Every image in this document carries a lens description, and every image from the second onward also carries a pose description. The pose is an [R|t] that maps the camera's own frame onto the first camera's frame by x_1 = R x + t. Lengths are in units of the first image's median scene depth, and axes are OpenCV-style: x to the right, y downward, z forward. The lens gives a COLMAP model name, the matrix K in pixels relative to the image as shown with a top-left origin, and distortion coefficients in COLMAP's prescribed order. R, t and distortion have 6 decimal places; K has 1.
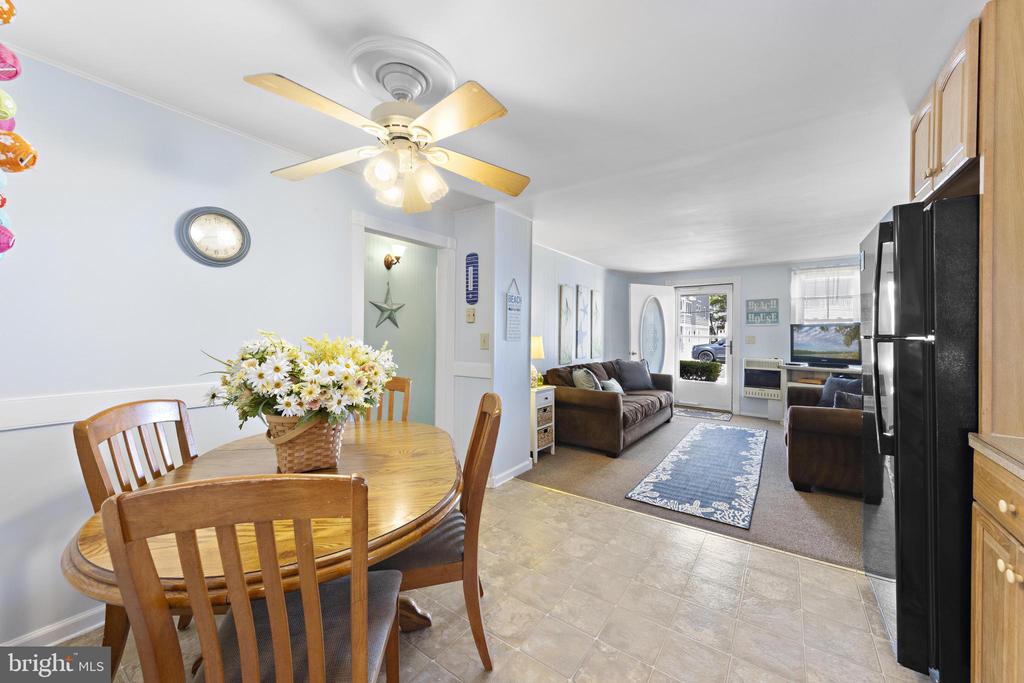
lens RADIAL K [[376.0, 0, 512.9], [0, 376.0, 331.3], [0, 0, 1]] dist [-0.000025, 0.000027]
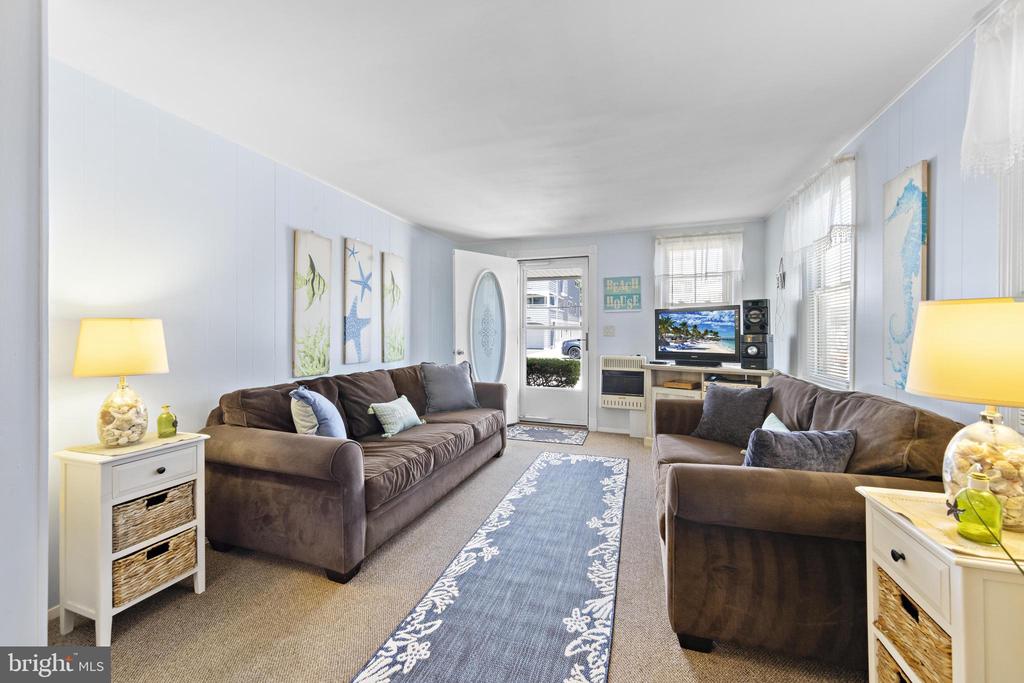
lens RADIAL K [[398.3, 0, 510.1], [0, 398.3, 327.6], [0, 0, 1]] dist [0.001150, 0.000106]
pose [[0.953850, -0.003368, 0.300264, 0.231830], [0.003872, 0.999992, -0.001086, 0.017950], [-0.300258, 0.002199, 0.953855, 0.340203]]
